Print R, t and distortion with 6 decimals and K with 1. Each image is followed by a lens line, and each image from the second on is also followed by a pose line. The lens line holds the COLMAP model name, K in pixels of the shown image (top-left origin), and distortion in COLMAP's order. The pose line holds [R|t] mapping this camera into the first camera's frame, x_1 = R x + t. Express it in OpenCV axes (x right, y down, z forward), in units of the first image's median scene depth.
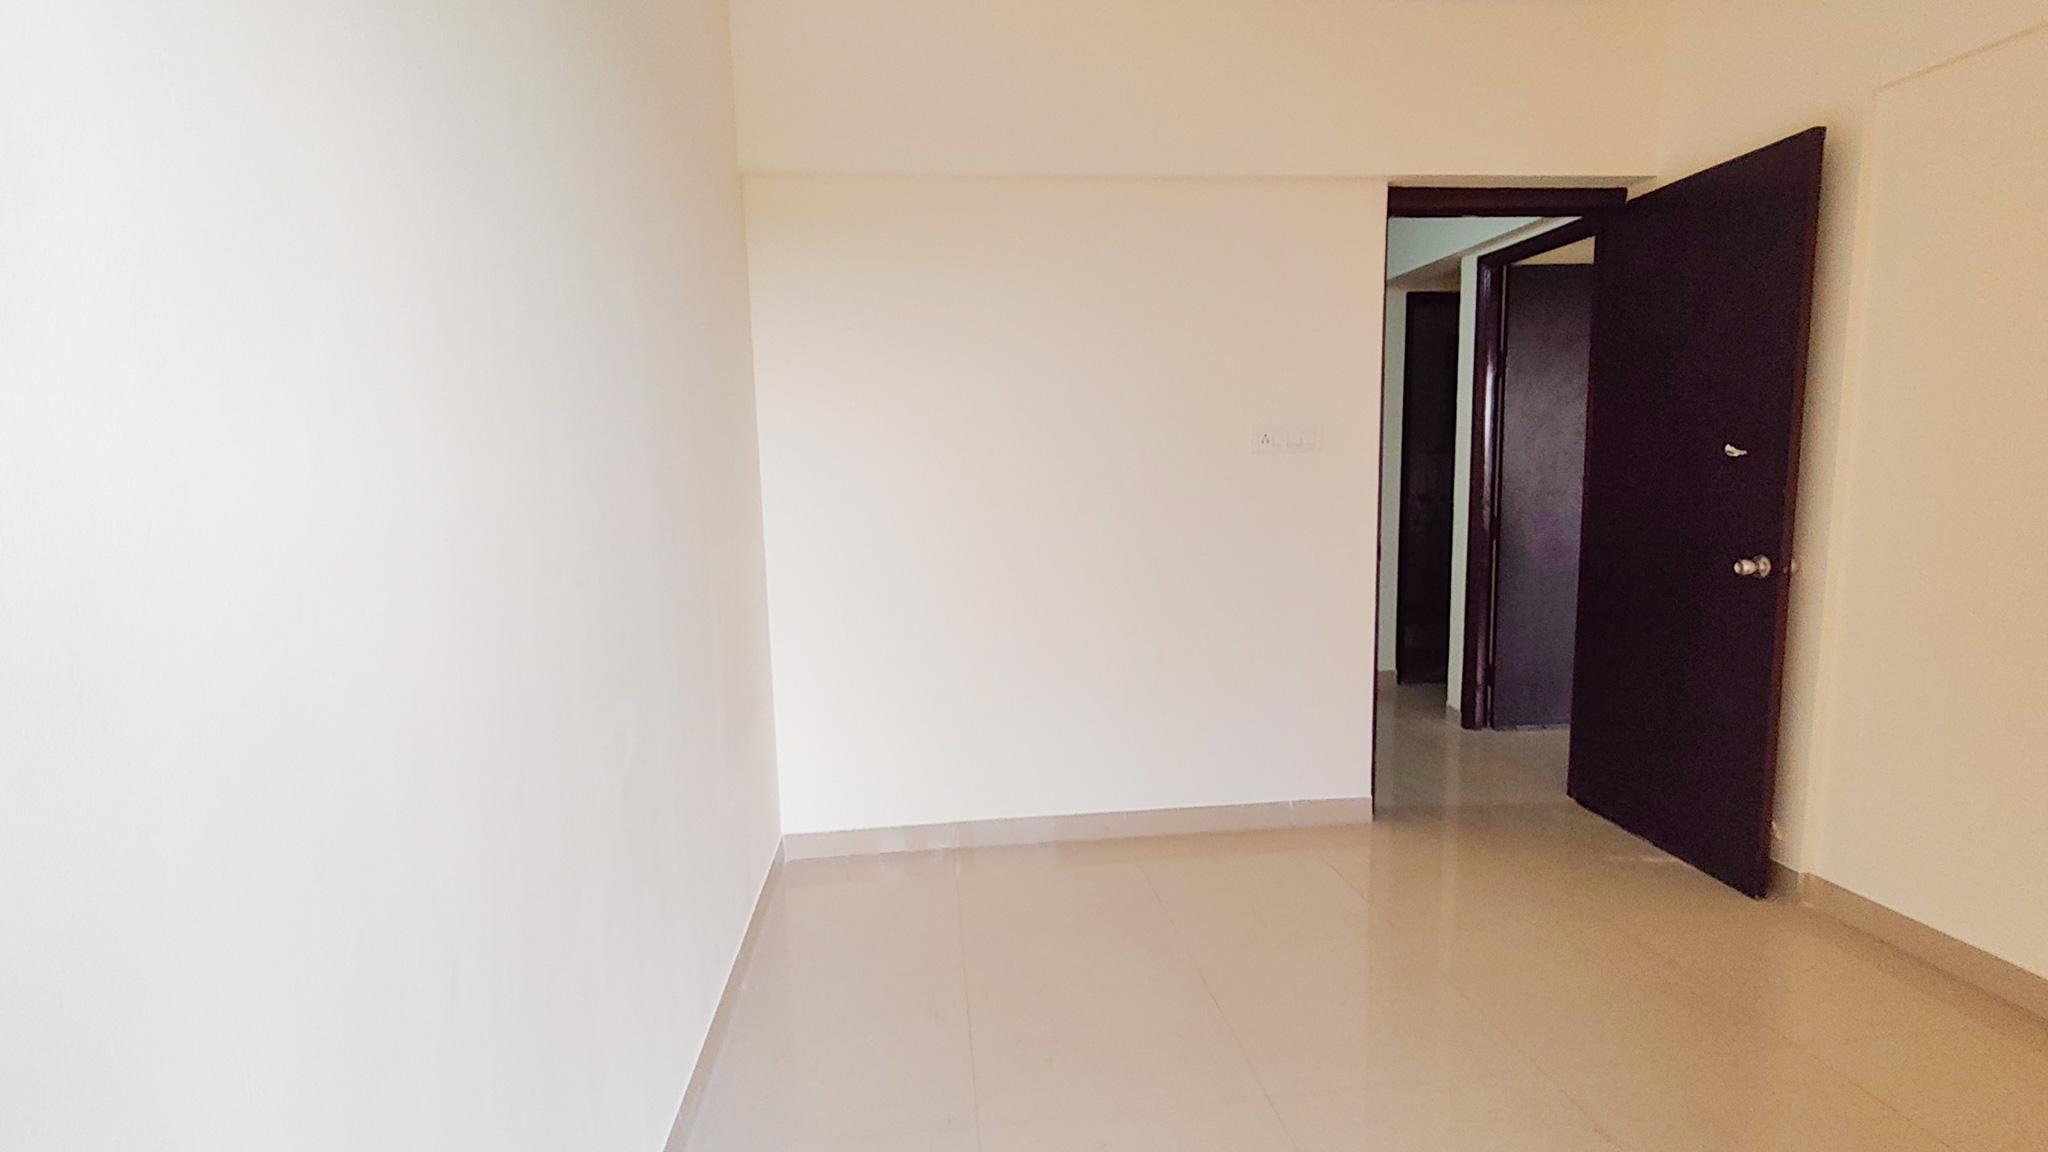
lens RADIAL K [[960.8, 0, 1023.9], [0, 960.8, 586.3], [0, 0, 1]] dist [0.002082, -0.000525]
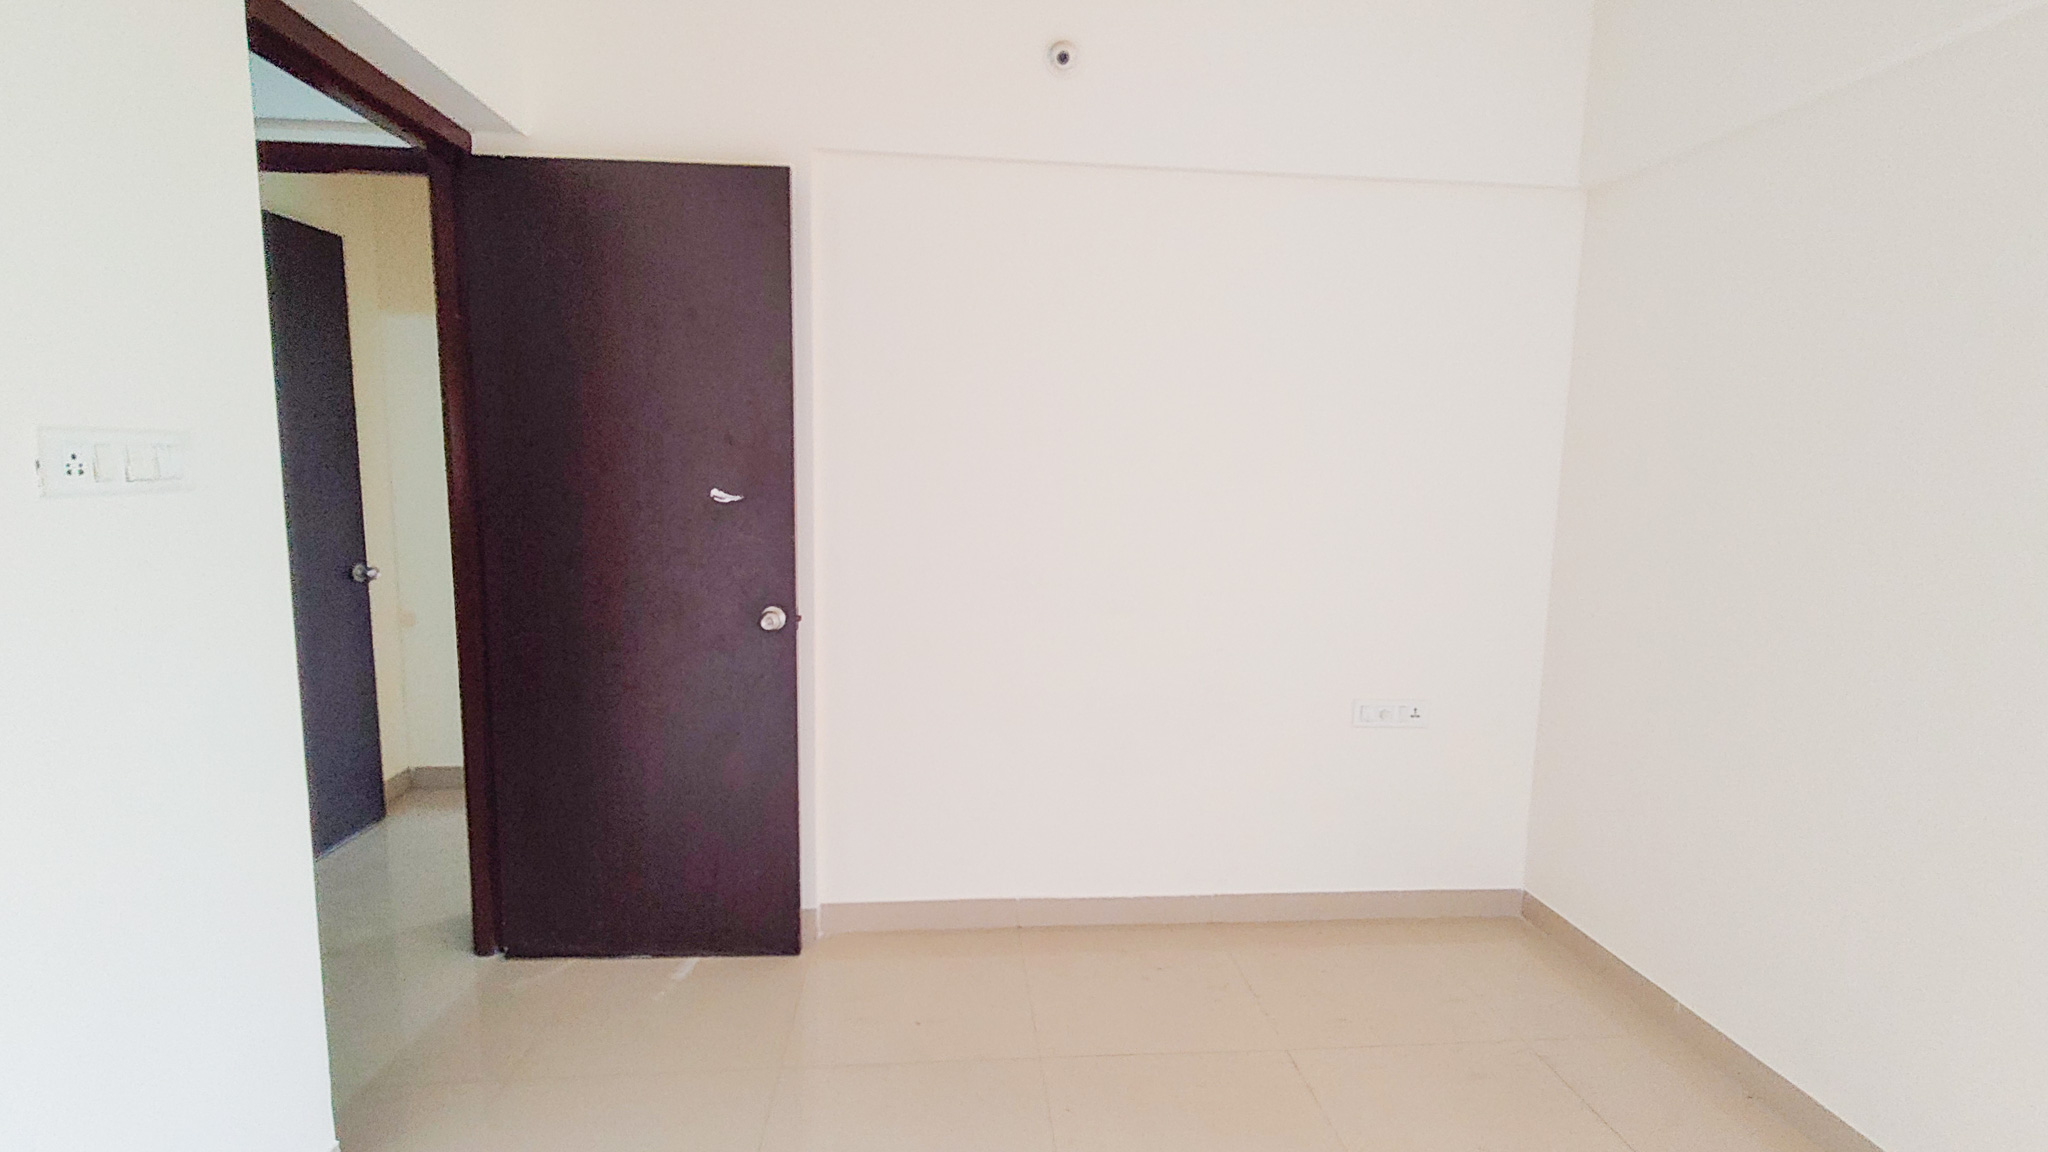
lens RADIAL K [[960.8, 0, 1023.9], [0, 960.8, 586.3], [0, 0, 1]] dist [0.002082, -0.000525]
pose [[-0.016987, -0.106629, 0.994154, -0.167784], [0.097535, 0.989378, 0.107783, -0.121480], [-0.995087, 0.098796, -0.006406, 0.704283]]
